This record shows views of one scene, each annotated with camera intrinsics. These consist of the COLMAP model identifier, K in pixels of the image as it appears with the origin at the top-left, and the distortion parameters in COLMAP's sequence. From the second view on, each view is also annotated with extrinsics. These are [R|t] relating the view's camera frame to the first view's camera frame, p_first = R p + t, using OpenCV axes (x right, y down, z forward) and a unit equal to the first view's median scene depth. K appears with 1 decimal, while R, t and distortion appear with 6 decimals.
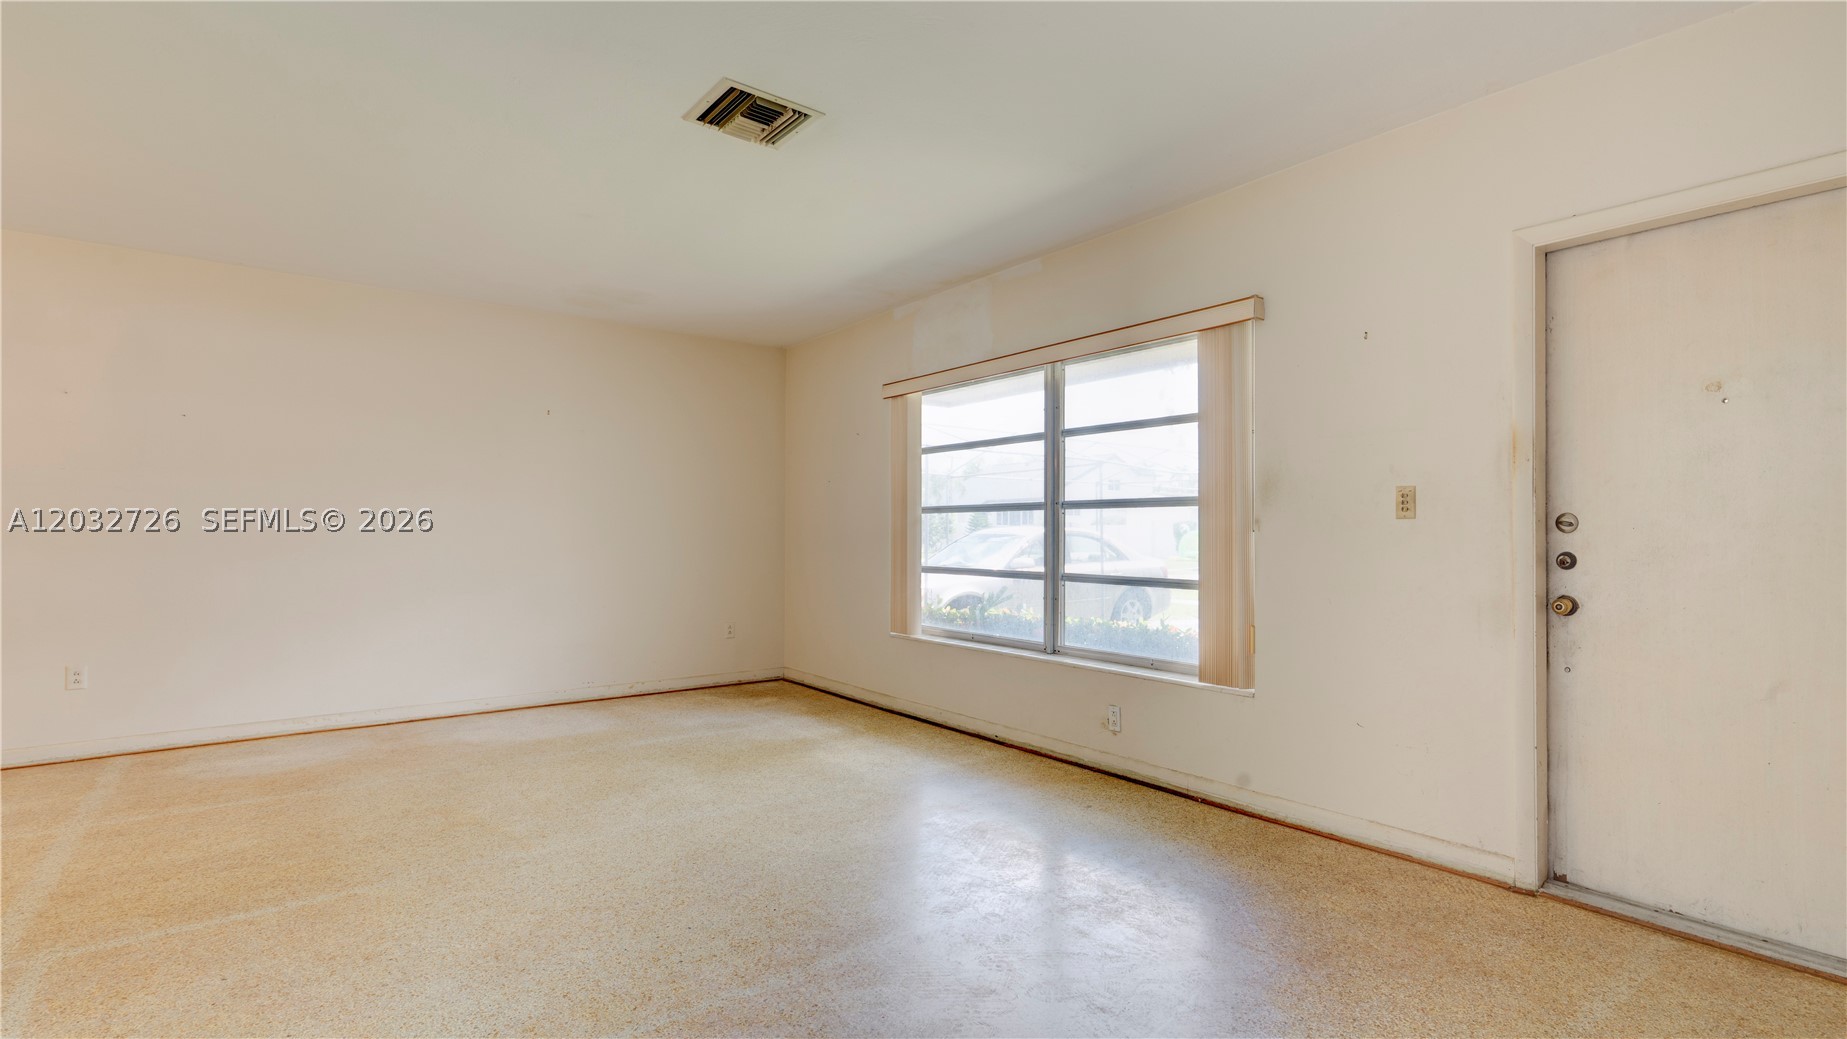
lens RADIAL K [[870.5, 0, 1029.0], [0, 870.5, 518.4], [0, 0, 1]] dist [-0.001508, -0.000436]
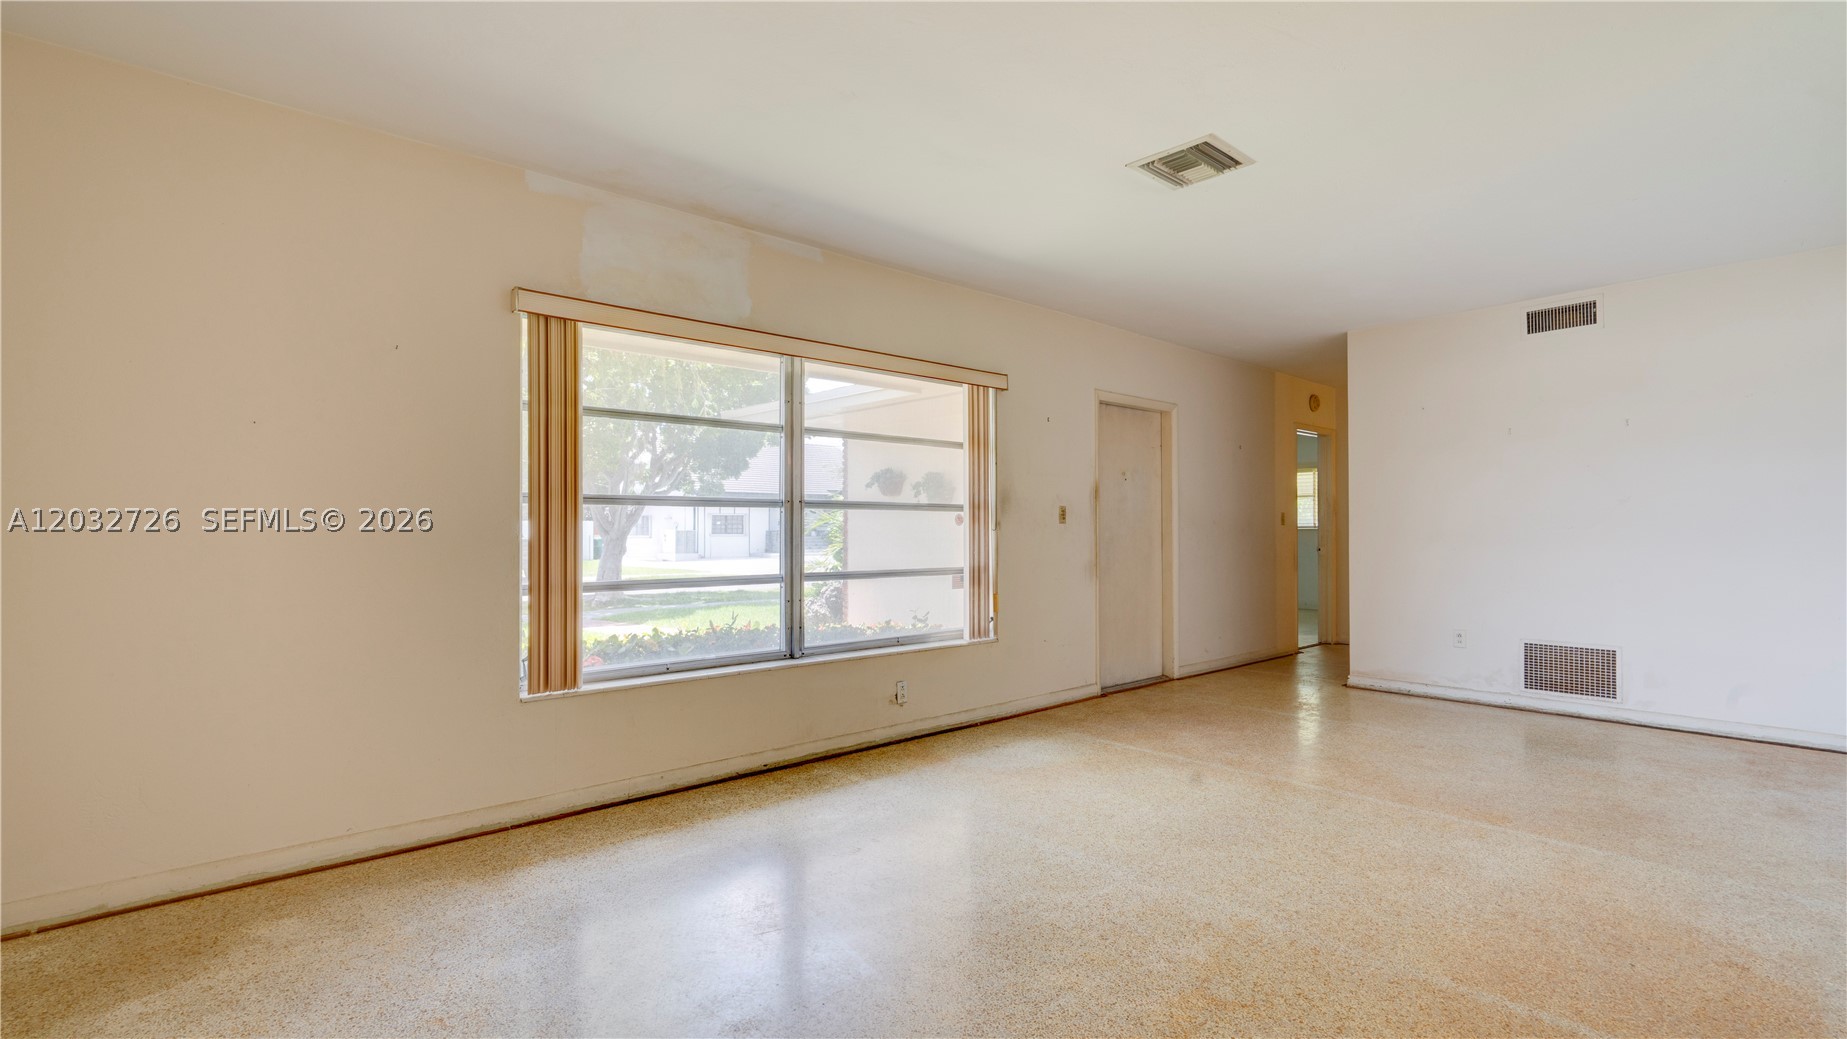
lens RADIAL K [[833.0, 0, 923.5], [0, 833.0, 519.5], [0, 0, 1]] dist [-0.003589, 0.000088]
pose [[-0.012249, 0.012658, 0.999845, -1.137165], [-0.013650, 0.999825, -0.012825, 0.016149], [-0.999832, -0.013805, -0.012074, 1.108831]]
